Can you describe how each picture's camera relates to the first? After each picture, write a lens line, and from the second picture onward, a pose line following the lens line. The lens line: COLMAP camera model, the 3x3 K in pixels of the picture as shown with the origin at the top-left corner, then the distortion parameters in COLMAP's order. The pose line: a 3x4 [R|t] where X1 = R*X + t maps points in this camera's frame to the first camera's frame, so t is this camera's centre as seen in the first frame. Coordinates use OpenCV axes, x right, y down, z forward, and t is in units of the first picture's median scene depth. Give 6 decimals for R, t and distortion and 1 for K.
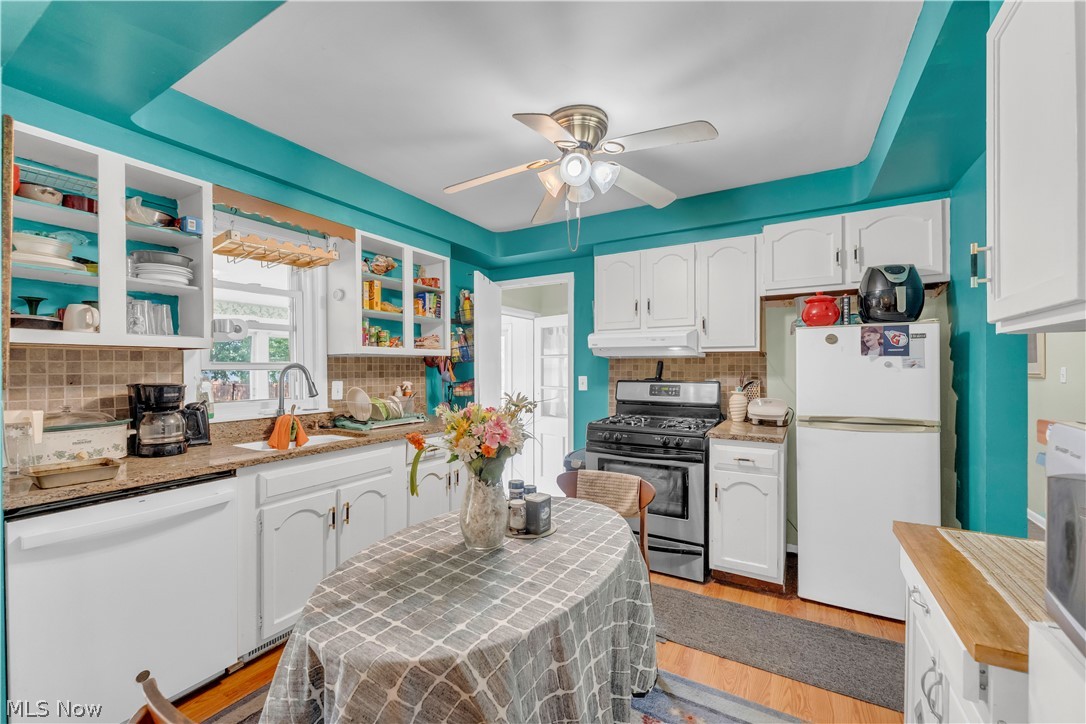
lens RADIAL K [[449.9, 0, 540.5], [0, 449.9, 371.1], [0, 0, 1]] dist [-0.000571, -0.000244]
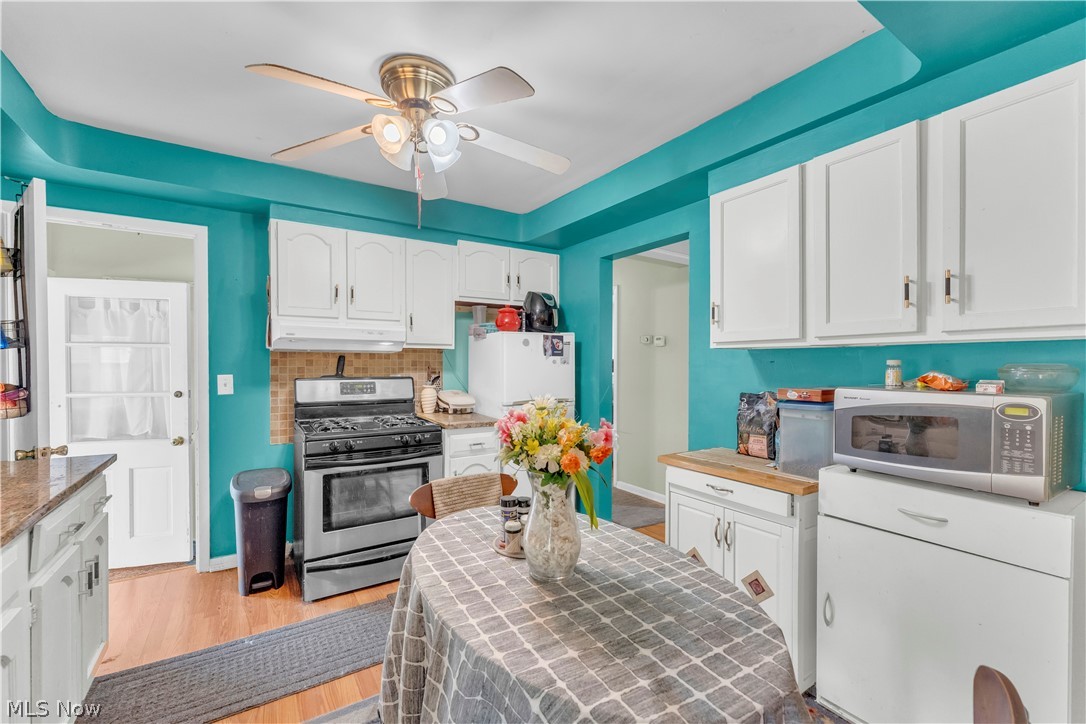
lens RADIAL K [[444.3, 0, 541.2], [0, 444.3, 367.0], [0, 0, 1]] dist [-0.000166, -0.000119]
pose [[0.454432, -0.007942, 0.890746, -0.491970], [0.003188, 0.999968, 0.007289, -0.007476], [-0.890776, -0.000473, 0.454443, 0.350419]]
